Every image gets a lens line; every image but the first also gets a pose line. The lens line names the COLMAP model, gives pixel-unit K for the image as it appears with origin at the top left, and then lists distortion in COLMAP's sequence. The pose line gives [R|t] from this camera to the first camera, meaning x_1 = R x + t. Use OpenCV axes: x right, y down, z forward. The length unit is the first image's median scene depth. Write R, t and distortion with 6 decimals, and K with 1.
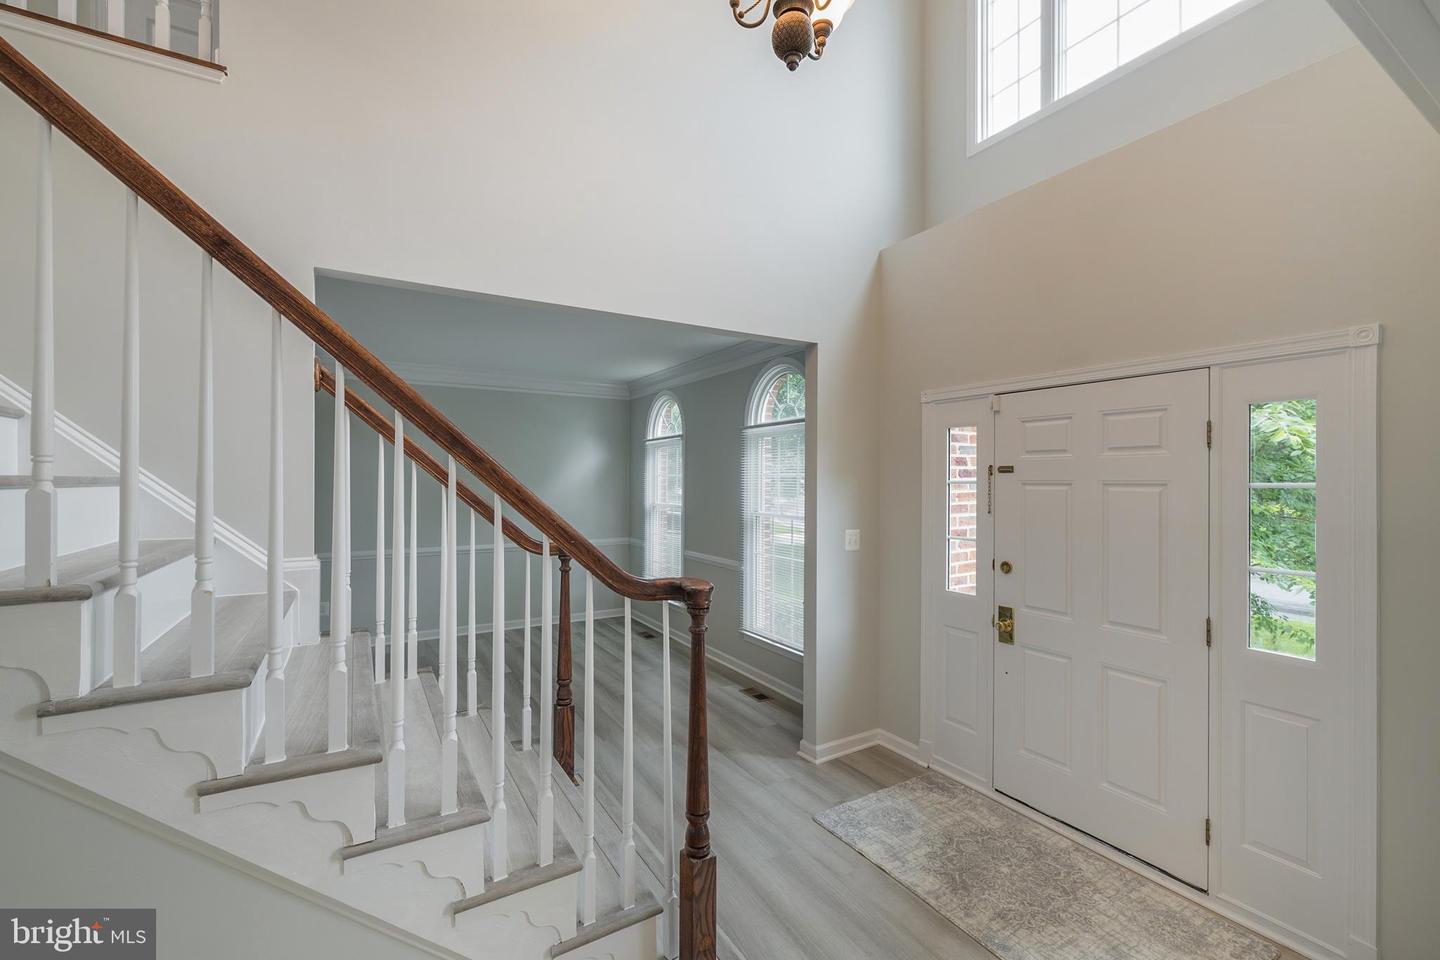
lens RADIAL K [[601.7, 0, 724.6], [0, 601.7, 480.4], [0, 0, 1]] dist [0.001295, 0.000003]
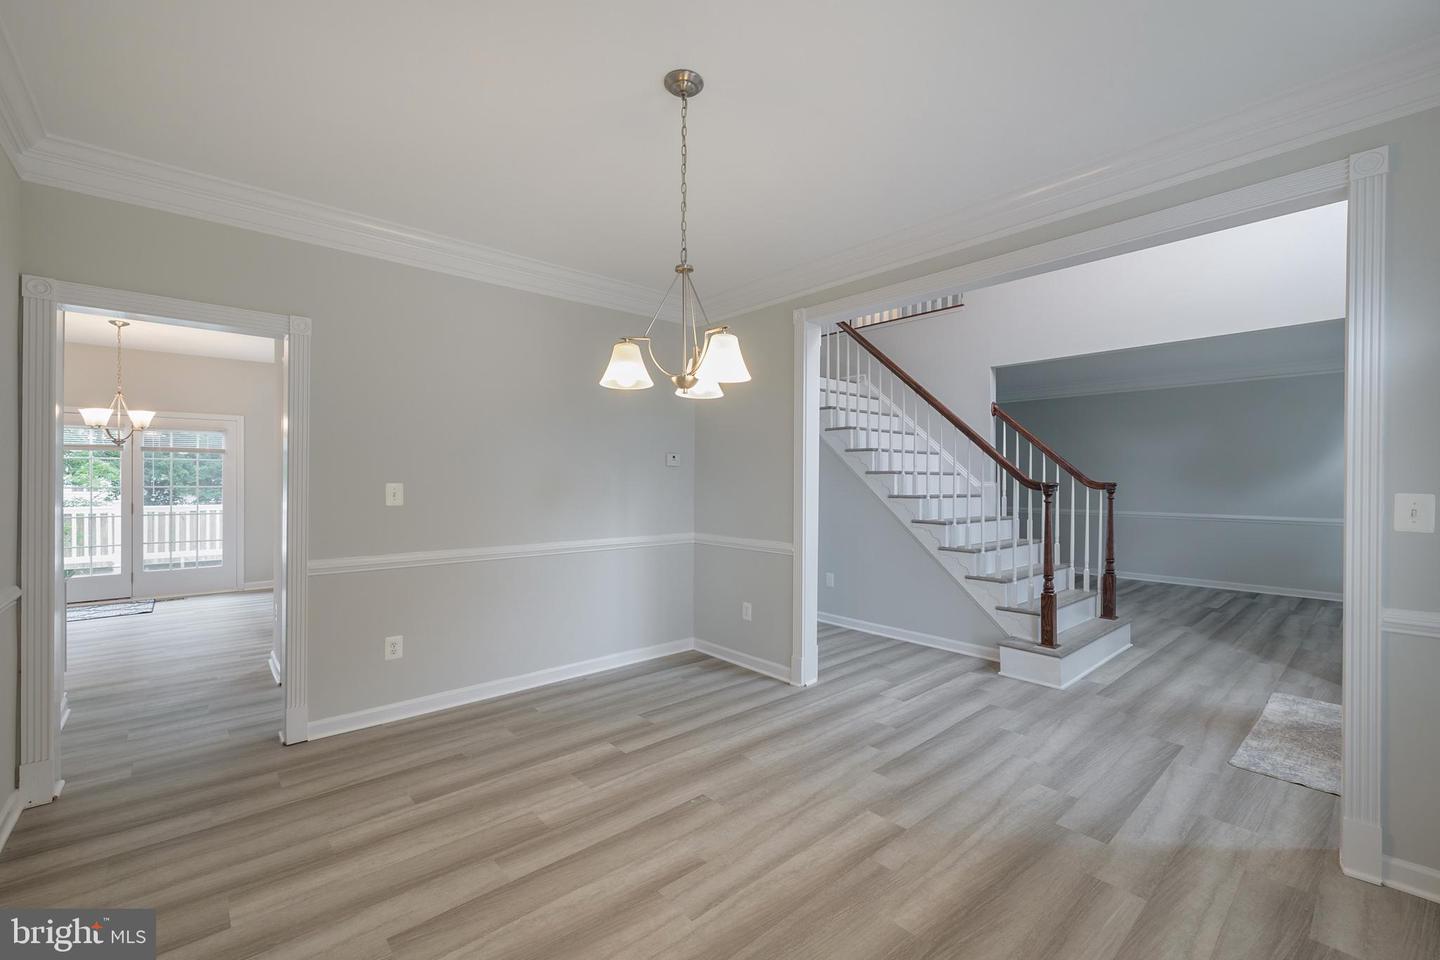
lens RADIAL K [[601.7, 0, 724.6], [0, 601.7, 480.4], [0, 0, 1]] dist [0.001295, 0.000003]
pose [[0.182051, -0.000022, -0.983289, 1.012293], [-0.004165, 0.999991, -0.000794, 0.080331], [0.983280, 0.004240, 0.182049, -0.354400]]
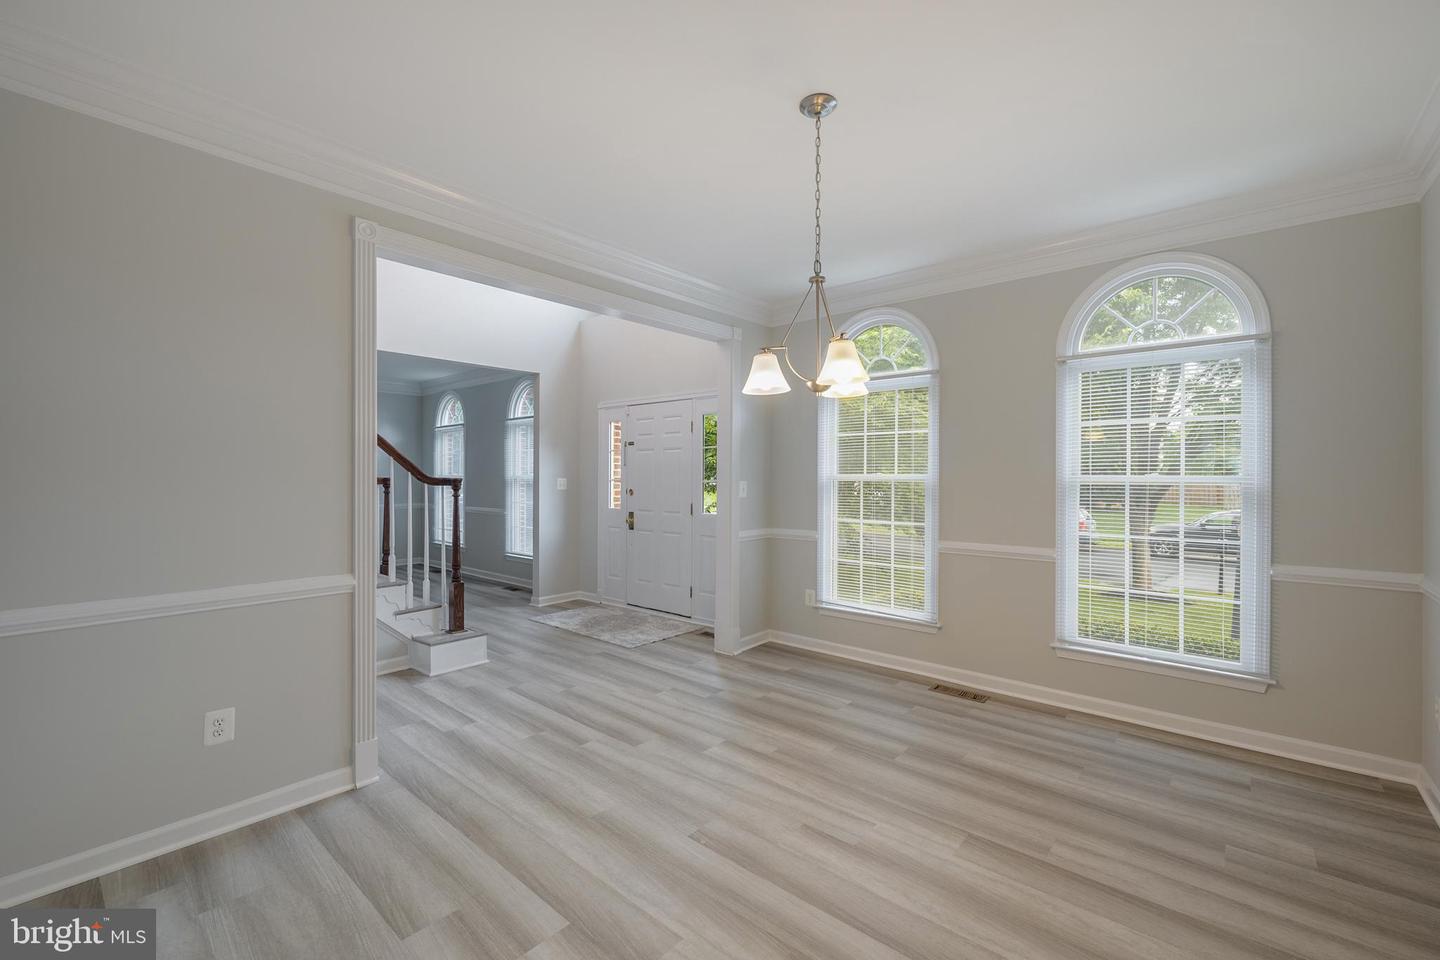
lens RADIAL K [[601.7, 0, 724.6], [0, 601.7, 480.4], [0, 0, 1]] dist [0.001295, 0.000003]
pose [[0.950354, -0.002072, 0.311164, 0.119023], [0.000197, 0.999982, 0.006057, 0.079734], [-0.311171, -0.005695, 0.950337, -0.867050]]
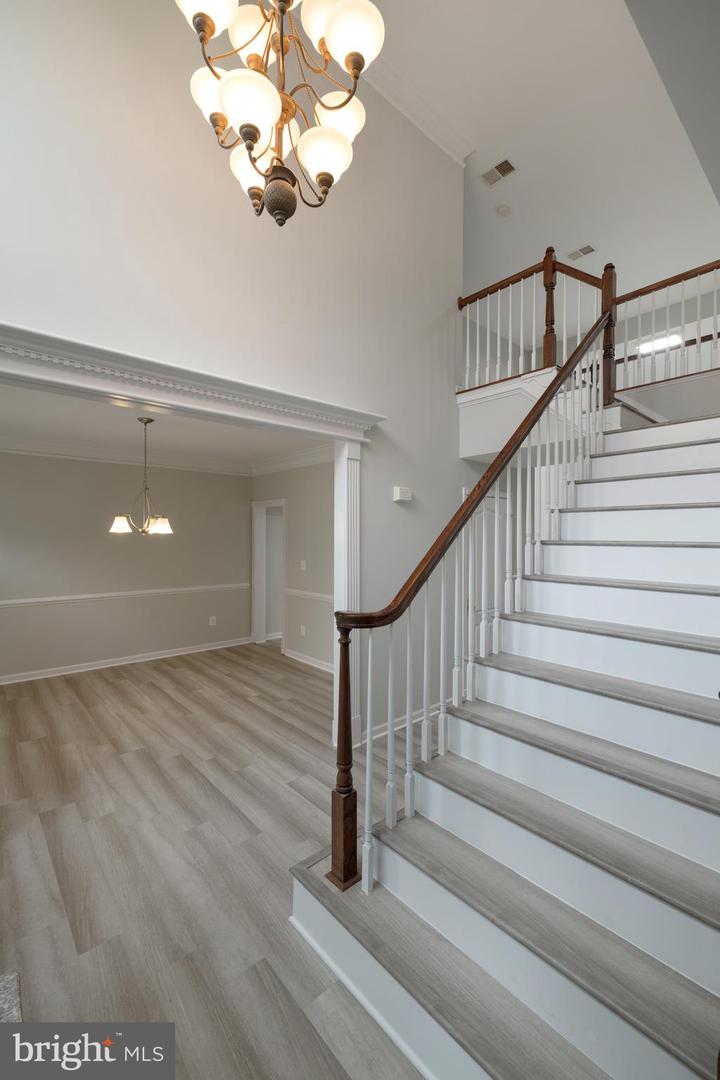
lens RADIAL K [[451.2, 0, 360.0], [0, 451.2, 540.0], [0, 0, 1]] dist [0.001295, 0.000003]
pose [[-0.984730, -0.006494, -0.173966, 0.057417], [-0.008047, 0.999934, 0.008225, -0.007861], [0.173902, 0.009499, -0.984717, 1.005835]]
